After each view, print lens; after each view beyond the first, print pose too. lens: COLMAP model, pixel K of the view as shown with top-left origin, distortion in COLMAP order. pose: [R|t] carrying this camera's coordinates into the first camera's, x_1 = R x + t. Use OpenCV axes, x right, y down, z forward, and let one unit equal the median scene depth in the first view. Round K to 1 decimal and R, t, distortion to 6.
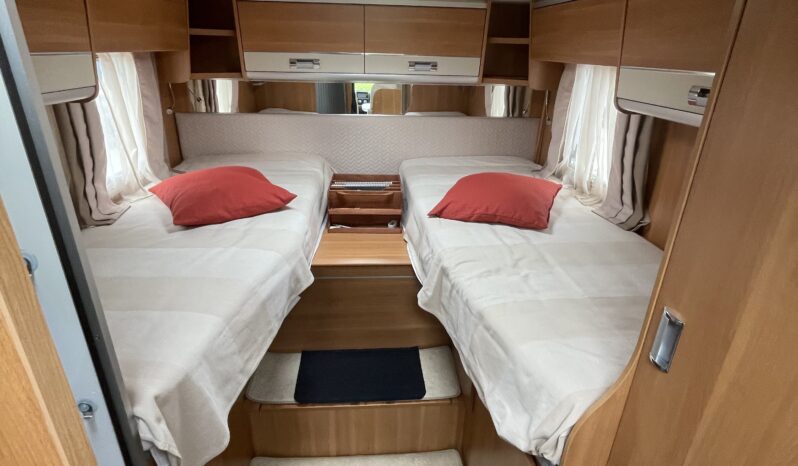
lens RADIAL K [[433.8, 0, 397.6], [0, 433.8, 230.1], [0, 0, 1]] dist [-0.000499, 0.000226]
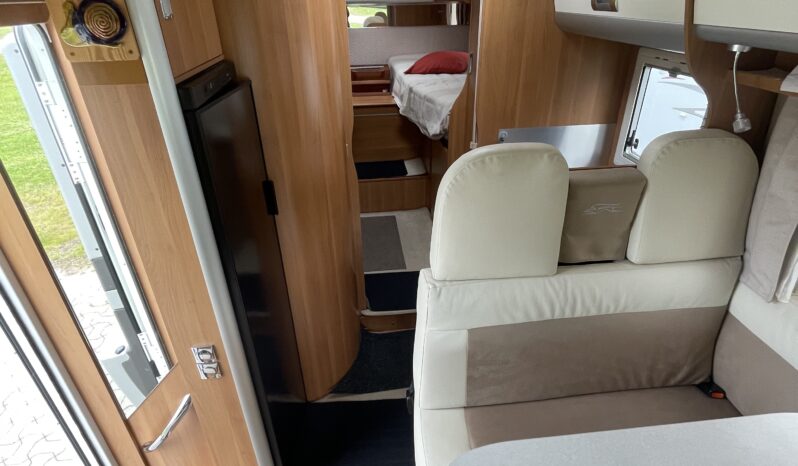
lens RADIAL K [[433.8, 0, 395.6], [0, 433.8, 233.4], [0, 0, 1]] dist [-0.000499, 0.000226]
pose [[0.998612, -0.052637, -0.001588, 0.002268], [0.052508, 0.992972, 0.106068, 0.434990], [-0.004006, -0.106004, 0.994358, -0.881909]]
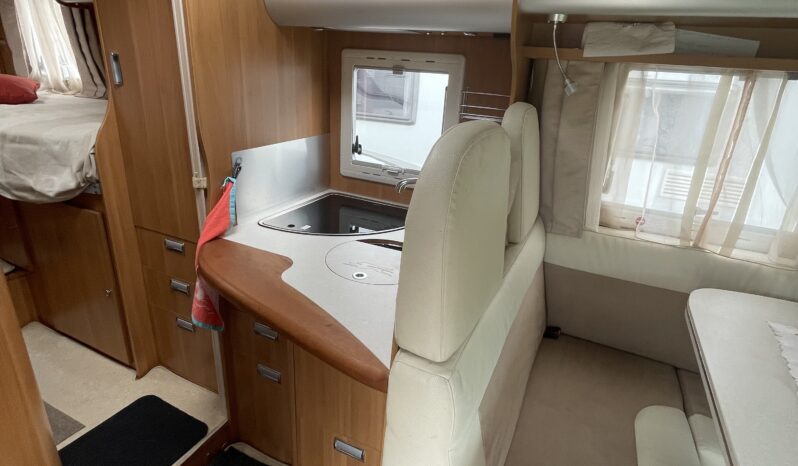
lens RADIAL K [[433.8, 0, 395.8], [0, 433.8, 231.0], [0, 0, 1]] dist [-0.000499, 0.000226]
pose [[0.498285, -0.308754, 0.810174, -0.239766], [0.298245, 0.938456, 0.174211, 0.389126], [-0.814102, 0.154824, 0.559703, -0.425911]]
